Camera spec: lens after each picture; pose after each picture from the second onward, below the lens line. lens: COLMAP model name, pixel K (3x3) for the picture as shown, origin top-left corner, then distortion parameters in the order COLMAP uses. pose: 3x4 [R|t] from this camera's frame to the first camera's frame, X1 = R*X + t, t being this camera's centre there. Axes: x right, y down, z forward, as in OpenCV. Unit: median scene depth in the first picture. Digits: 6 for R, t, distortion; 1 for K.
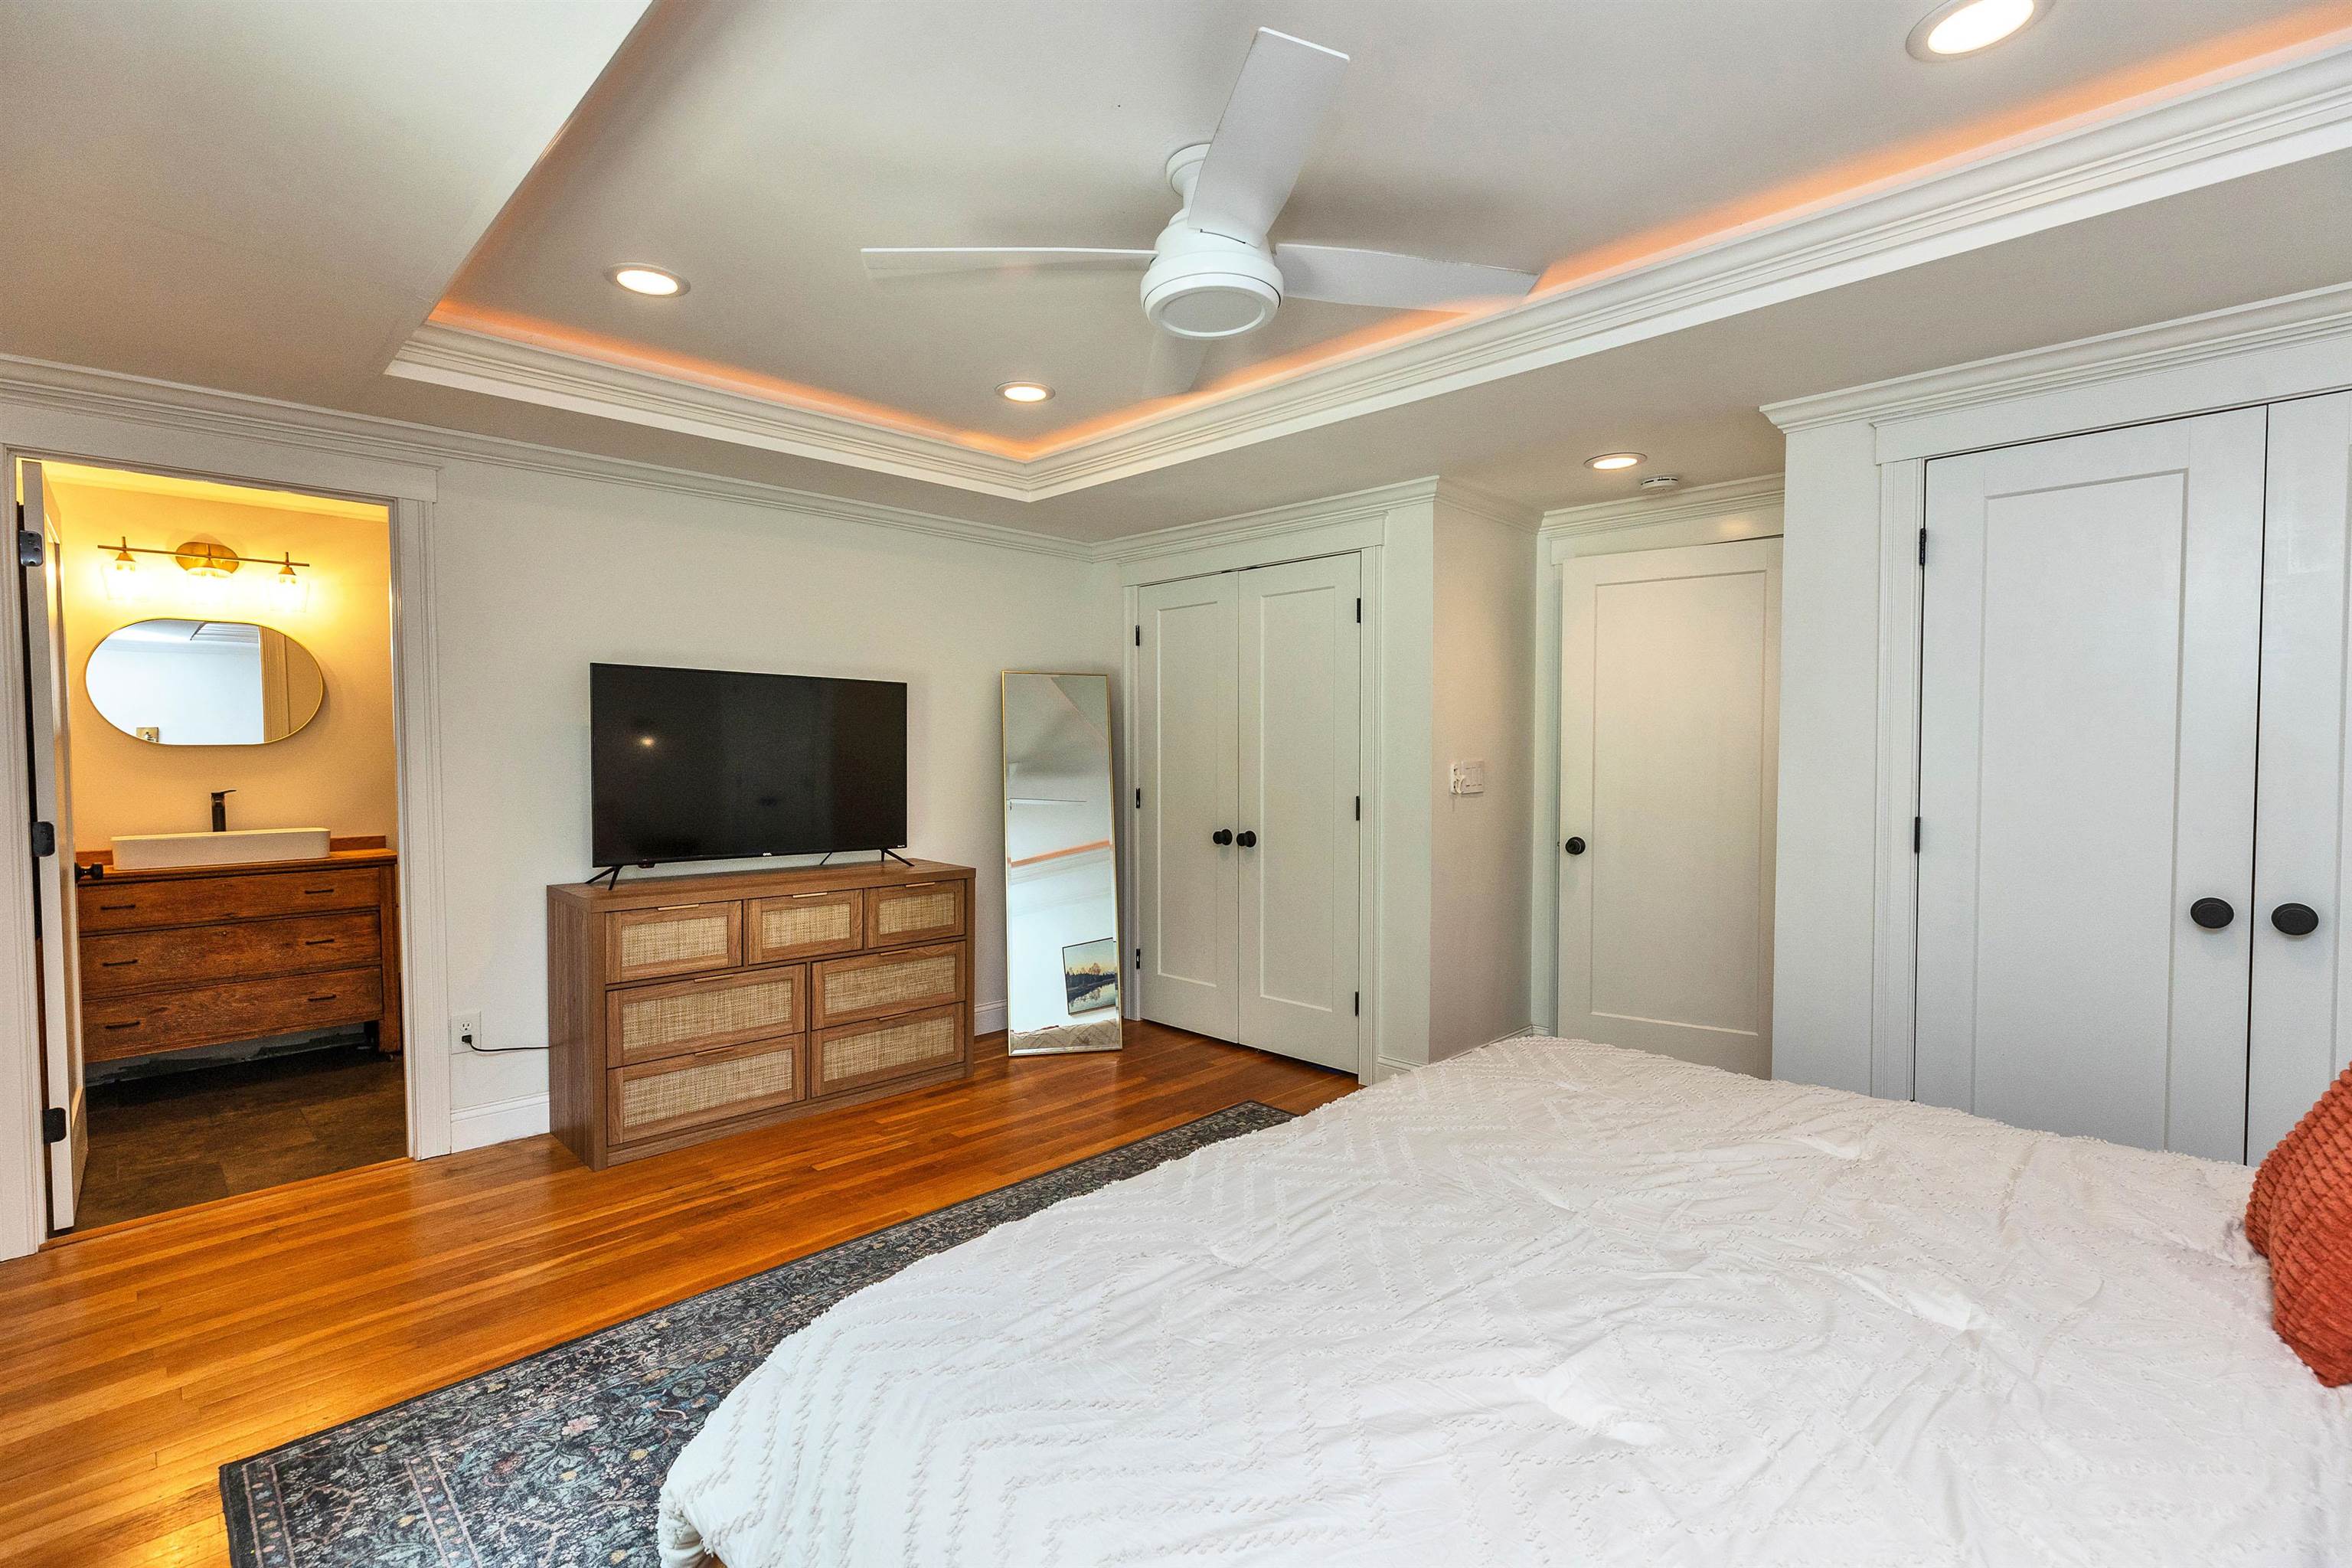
lens RADIAL K [[1054.0, 0, 1178.0], [0, 1054.0, 791.7], [0, 0, 1]] dist [0.002991, 0.000294]
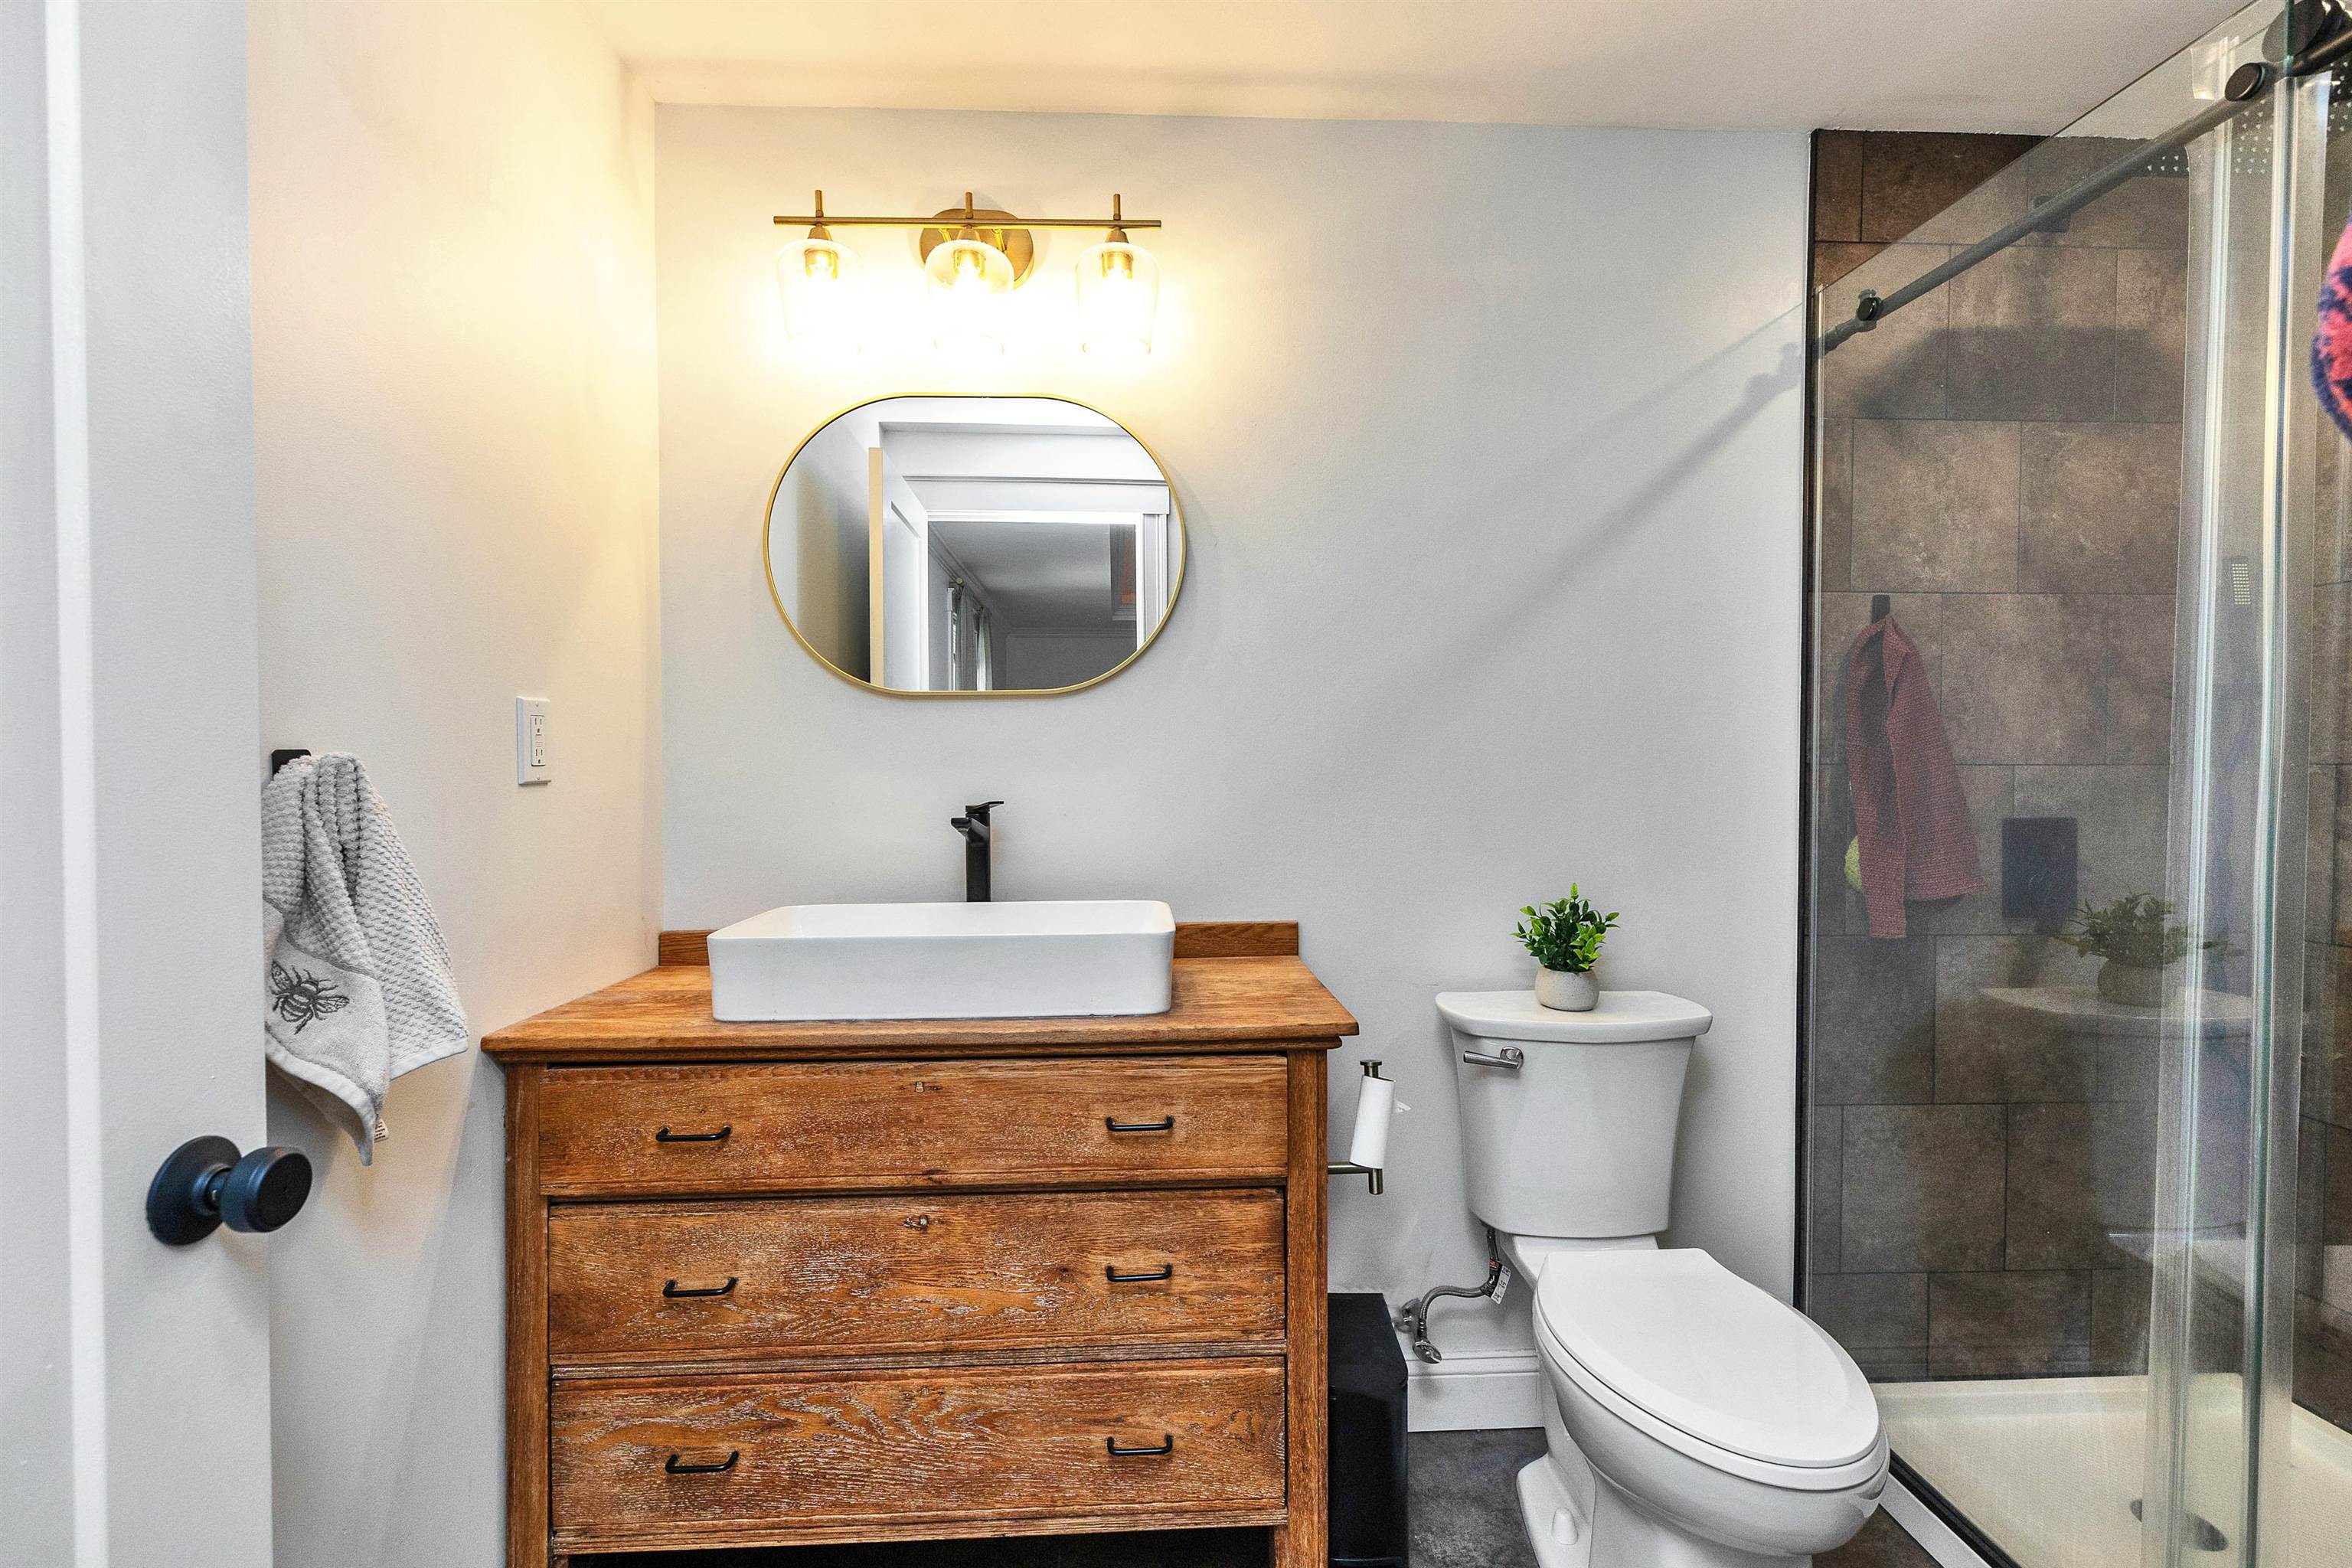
lens RADIAL K [[1054.0, 0, 1177.6], [0, 1054.0, 785.1], [0, 0, 1]] dist [0.002991, 0.000294]
pose [[0.738626, 0.015151, -0.673945, -0.600819], [-0.025215, 0.999669, -0.005161, -0.007407], [0.673643, 0.020806, 0.738764, 0.783522]]
